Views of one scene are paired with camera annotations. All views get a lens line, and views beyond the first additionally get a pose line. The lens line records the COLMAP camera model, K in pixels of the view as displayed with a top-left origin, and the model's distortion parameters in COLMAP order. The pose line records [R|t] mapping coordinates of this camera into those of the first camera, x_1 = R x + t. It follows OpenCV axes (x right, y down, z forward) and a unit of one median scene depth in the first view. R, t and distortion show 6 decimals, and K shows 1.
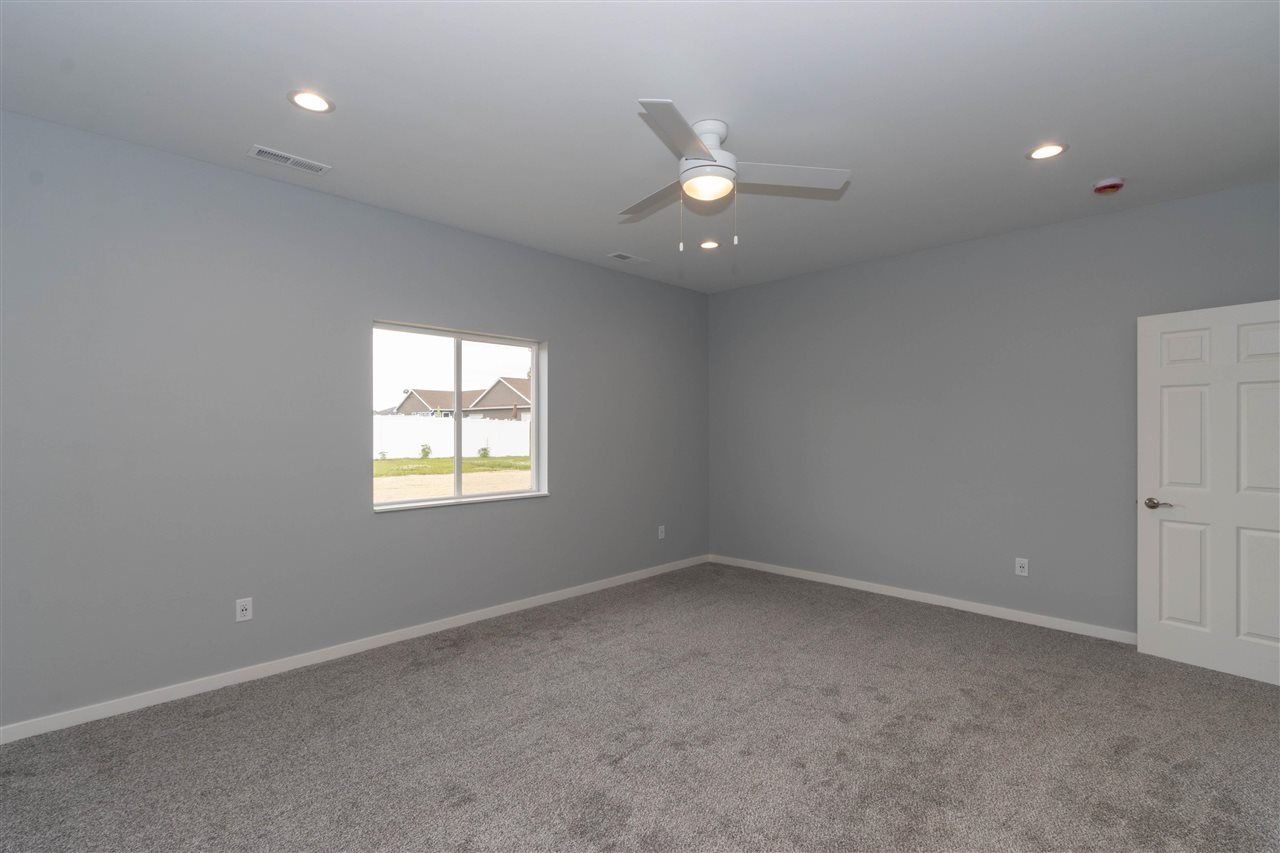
lens RADIAL K [[608.1, 0, 634.4], [0, 608.1, 431.3], [0, 0, 1]] dist [0.000248, 0.000206]
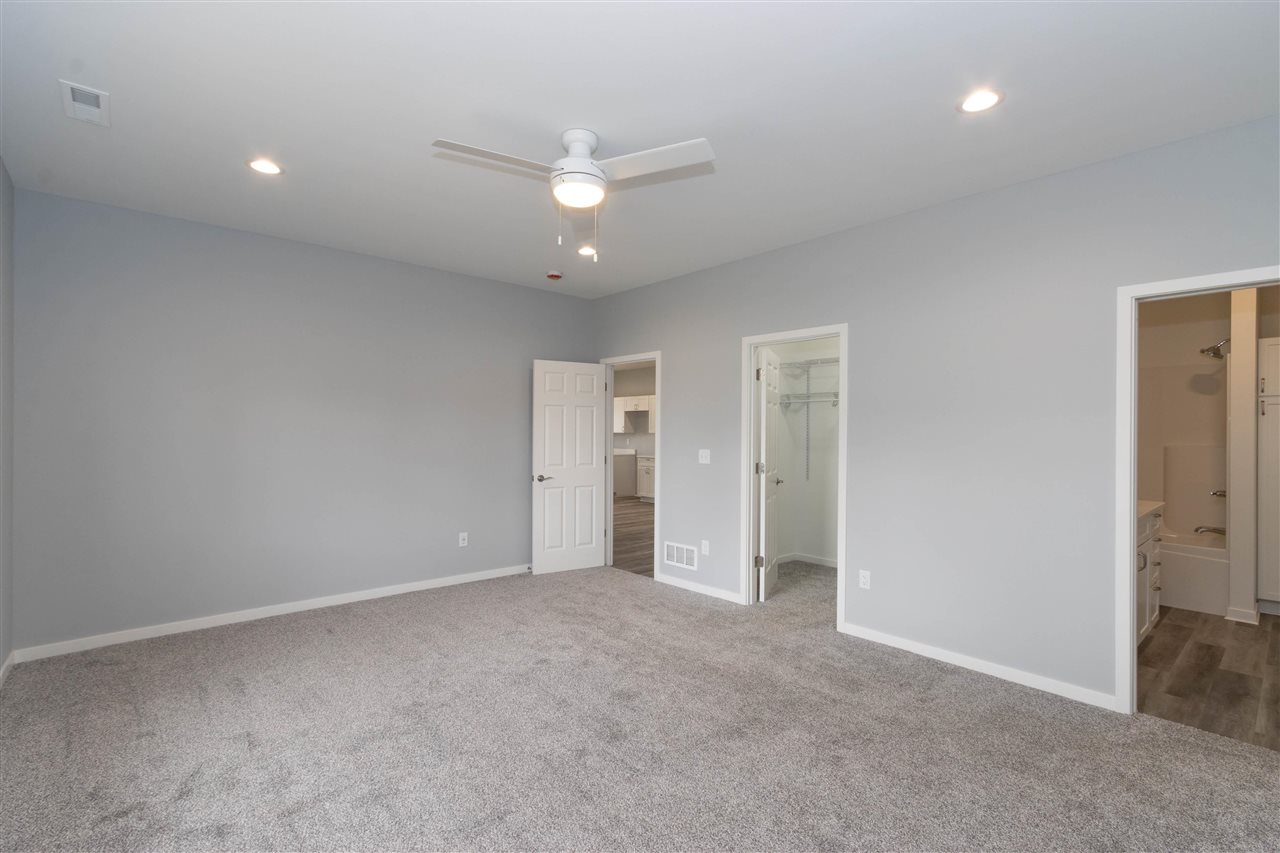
lens RADIAL K [[599.0, 0, 640.0], [0, 599.0, 426.5], [0, 0, 1]] dist [0.001009, -0.000655]
pose [[0.030383, 0.010795, 0.999480, -0.739172], [-0.003289, 0.999937, -0.010700, -0.000822], [-0.999533, -0.002963, 0.030416, 0.727504]]
